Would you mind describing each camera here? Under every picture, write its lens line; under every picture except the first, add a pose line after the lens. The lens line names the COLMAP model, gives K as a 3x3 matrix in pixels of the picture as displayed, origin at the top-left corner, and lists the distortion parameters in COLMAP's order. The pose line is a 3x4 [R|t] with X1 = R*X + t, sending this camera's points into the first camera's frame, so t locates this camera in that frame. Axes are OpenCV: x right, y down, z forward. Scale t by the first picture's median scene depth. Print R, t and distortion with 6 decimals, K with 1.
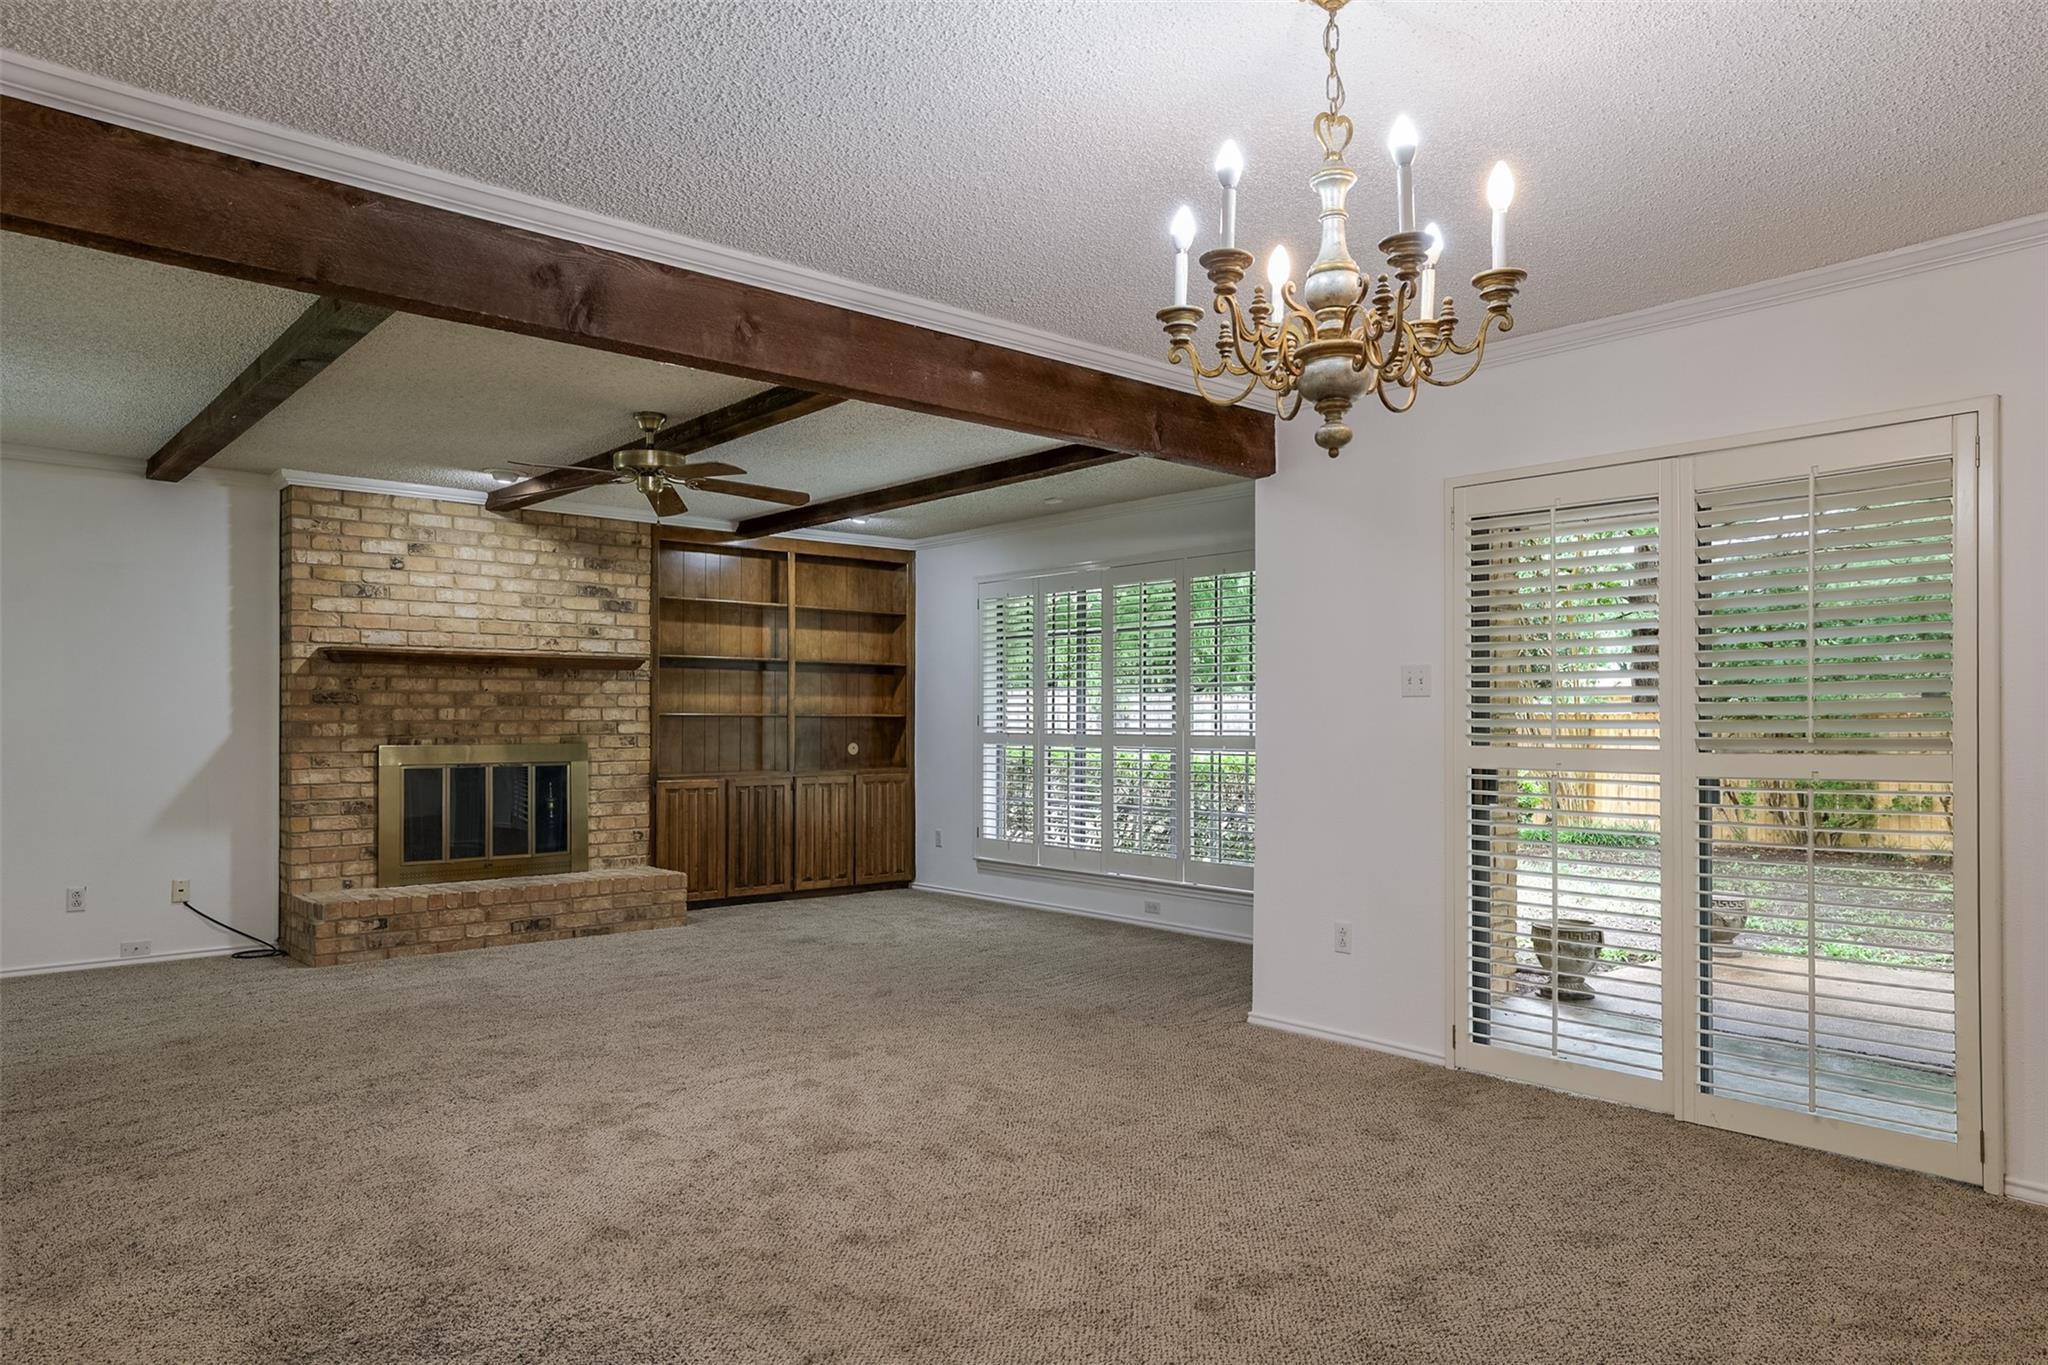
lens RADIAL K [[1308.8, 0, 1053.5], [0, 1308.8, 713.7], [0, 0, 1]] dist [0.002535, 0.000147]
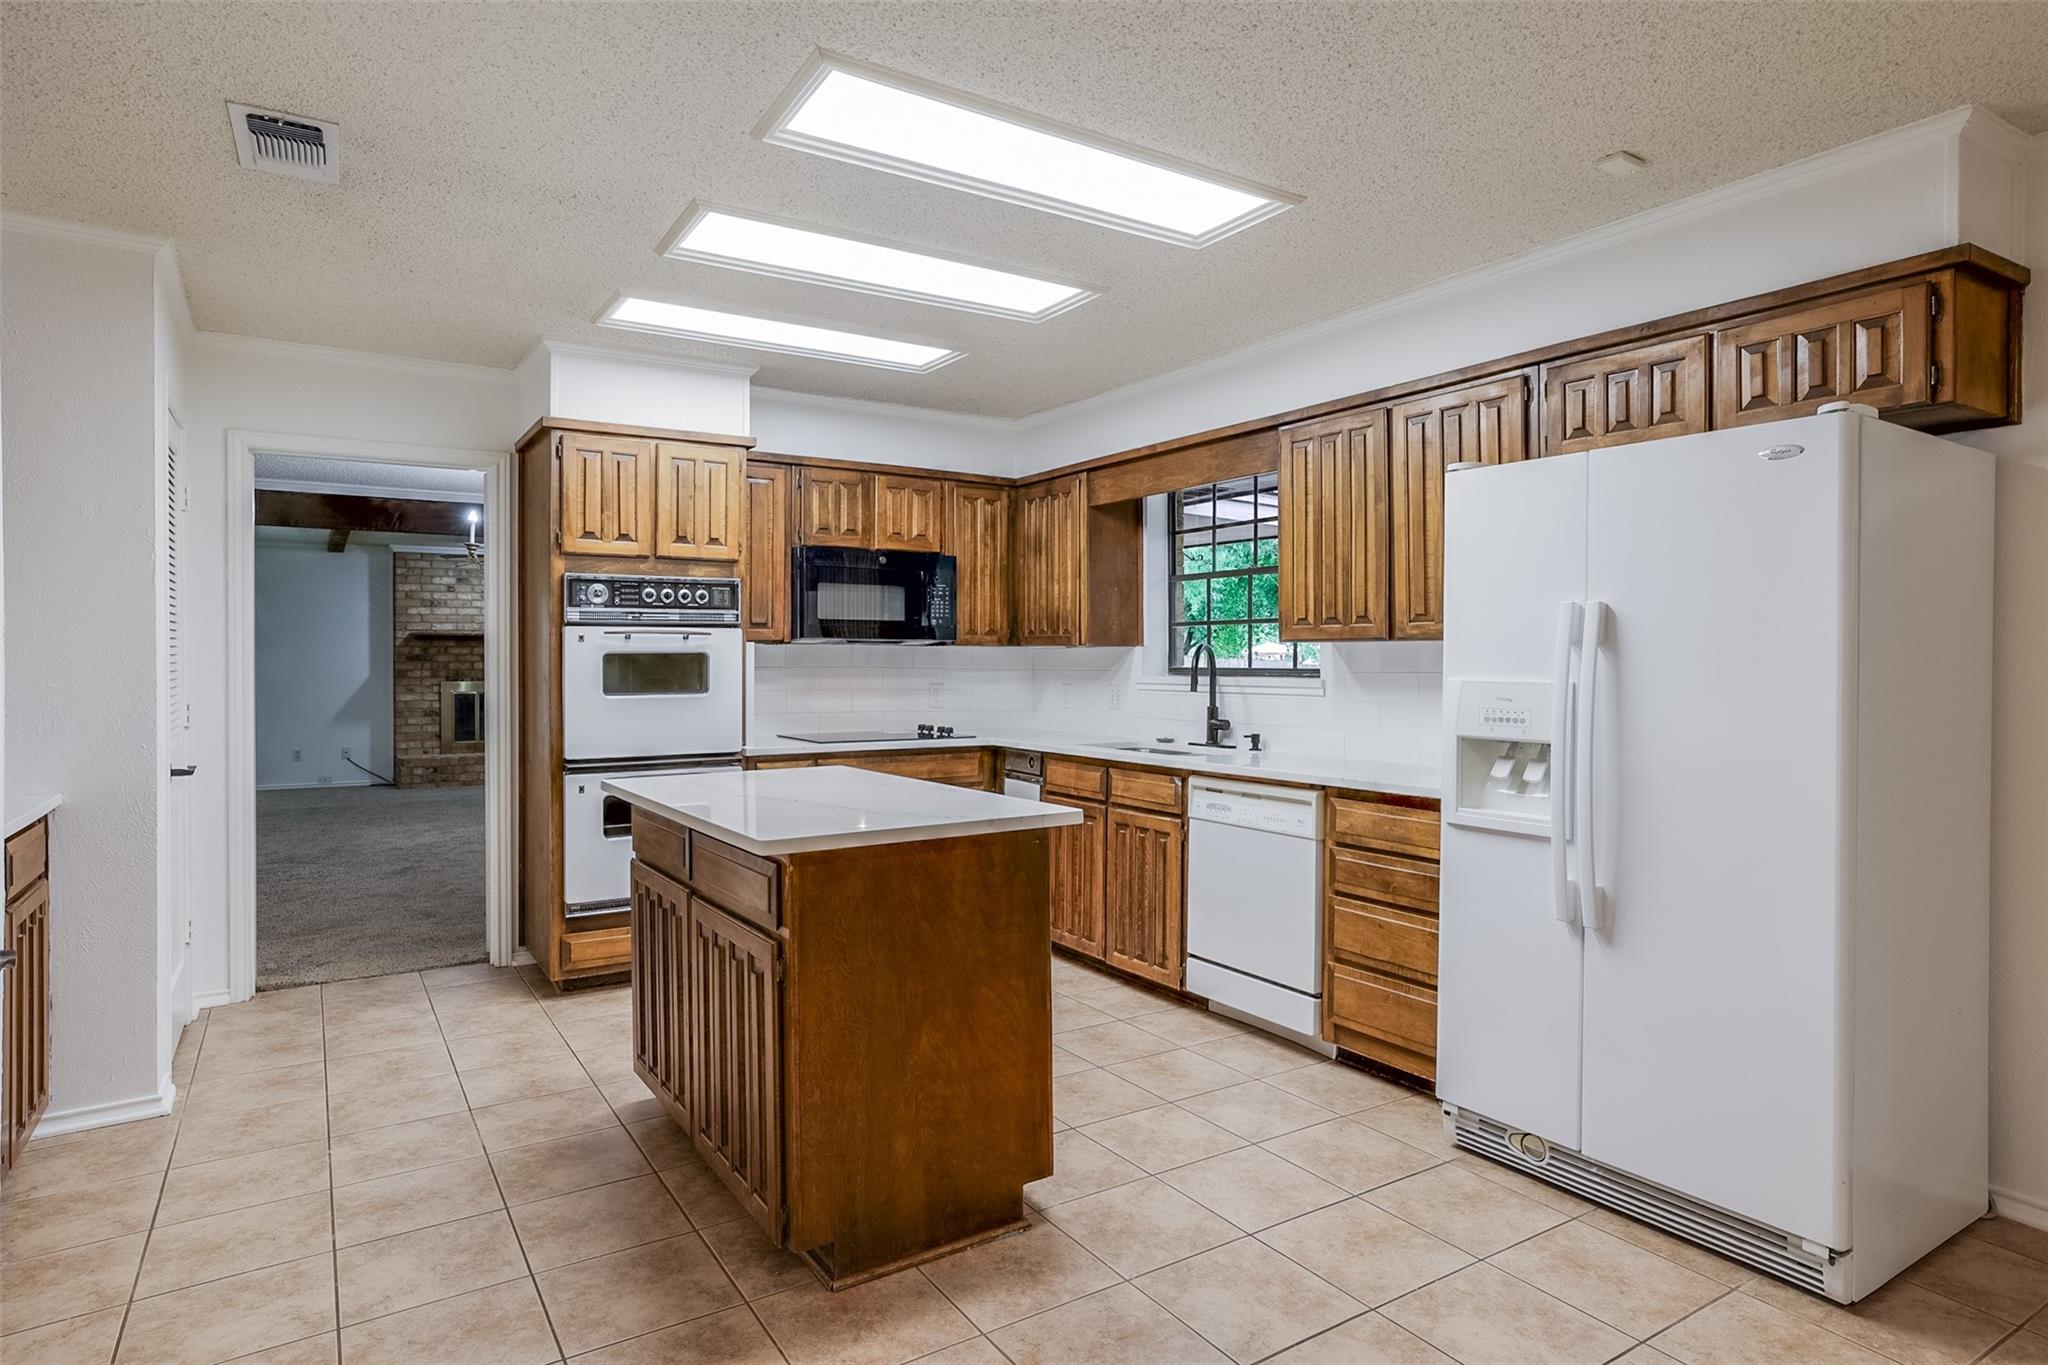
lens RADIAL K [[1135.0, 0, 1022.3], [0, 1135.0, 667.3], [0, 0, 1]] dist [-0.005568, -0.000664]
pose [[0.986276, -0.001660, -0.165098, 0.633128], [0.002782, 0.999975, 0.006562, -0.006264], [0.165083, -0.006931, 0.986255, -0.539354]]
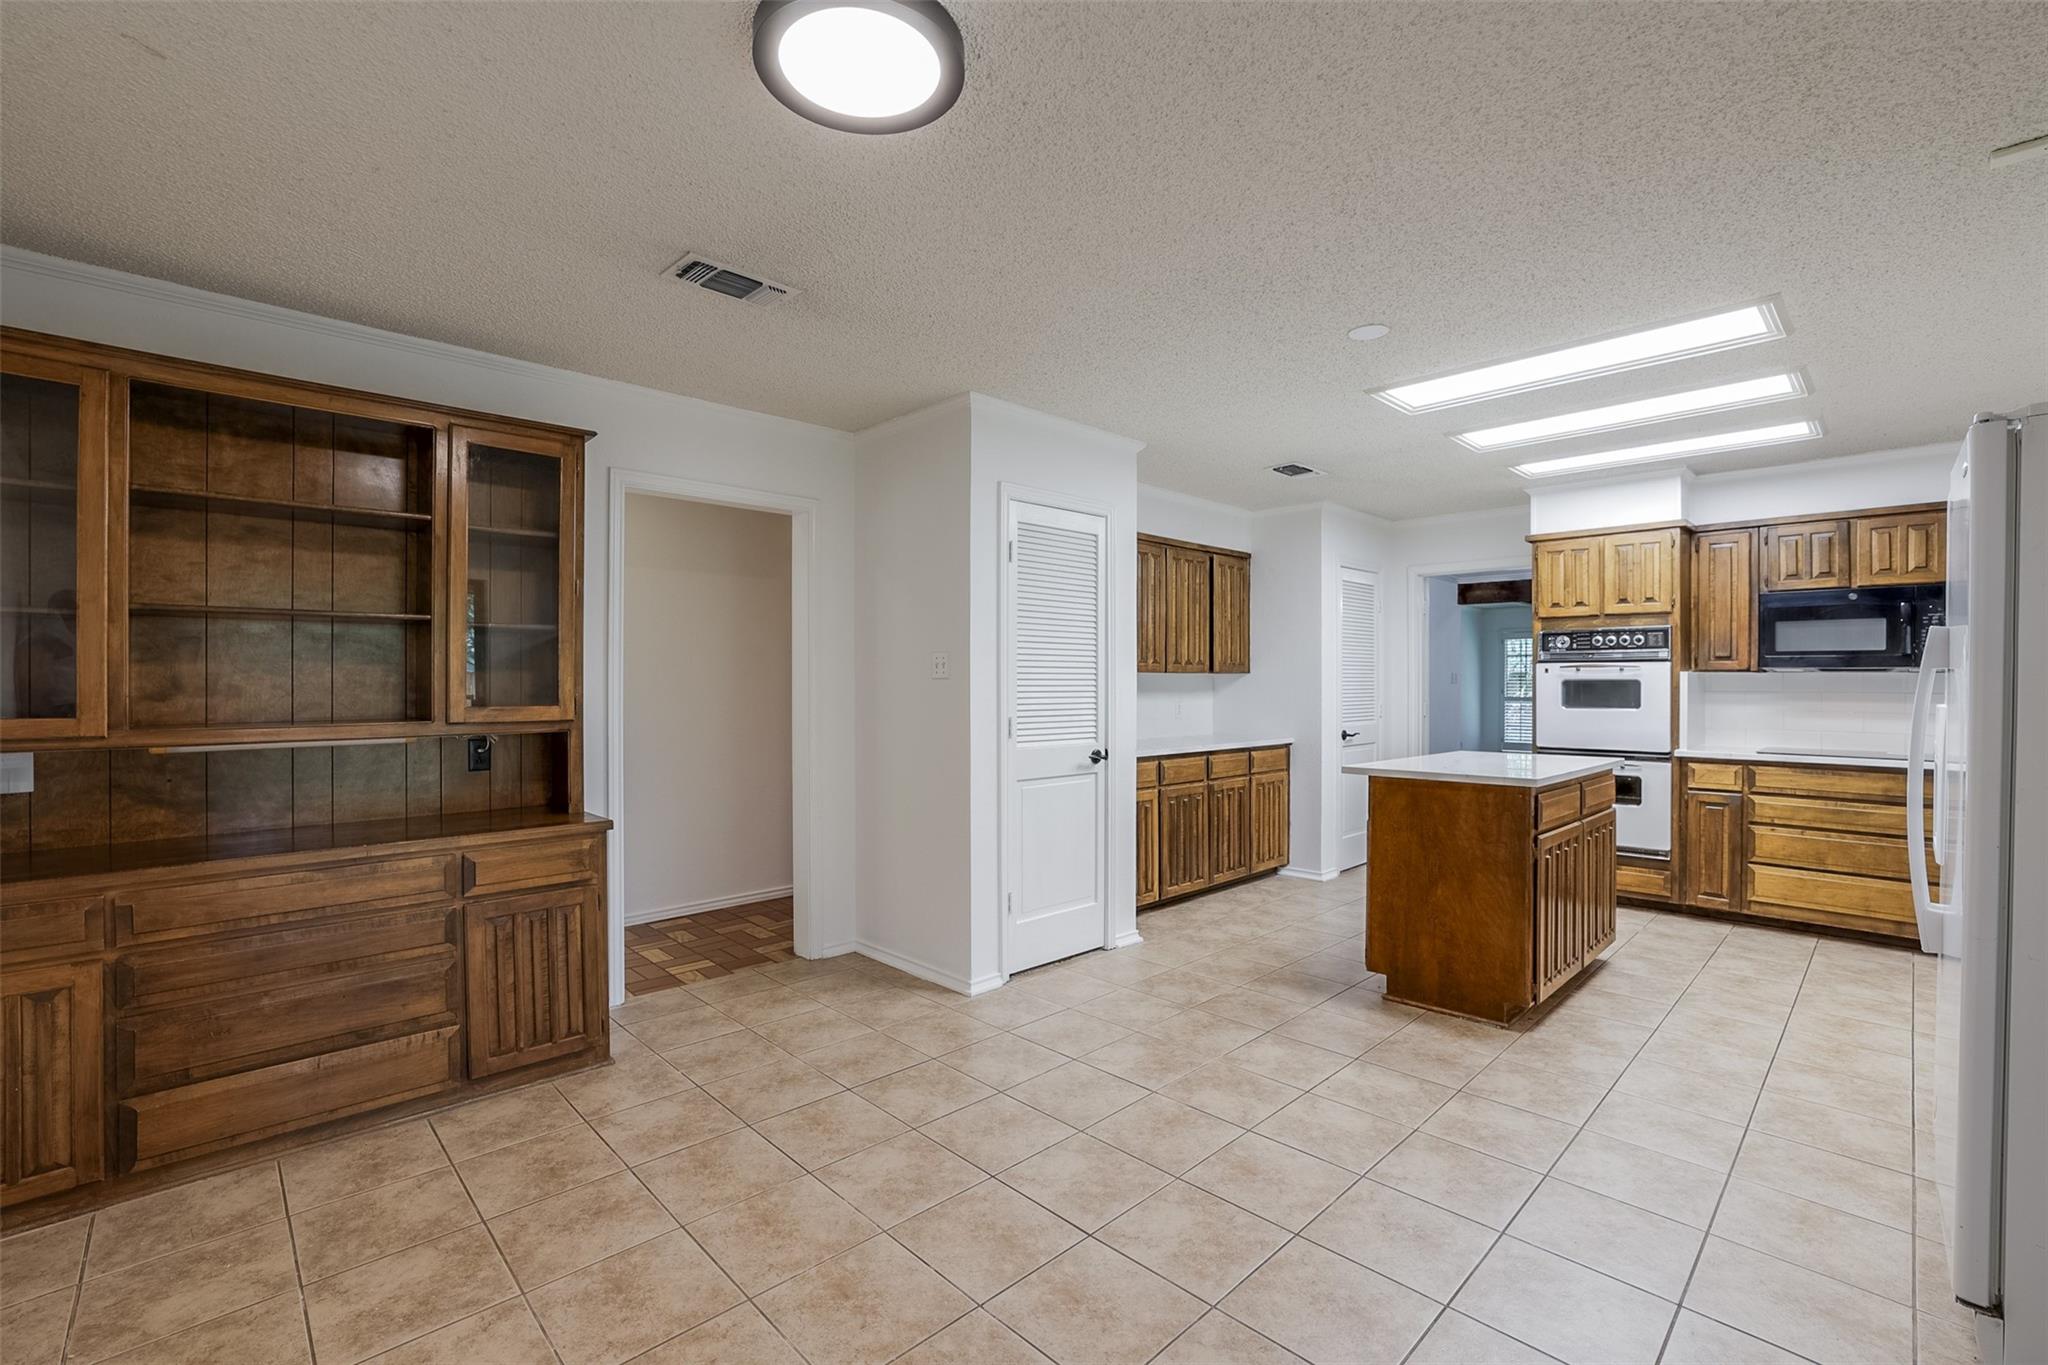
lens RADIAL K [[869.7, 0, 1022.8], [0, 869.7, 686.6], [0, 0, 1]] dist [0.000832, 0.000161]
pose [[0.039144, 0.001935, -0.999232, 1.781864], [-0.004525, 0.999988, 0.001759, -0.000631], [0.999223, 0.004453, 0.039153, -0.290382]]
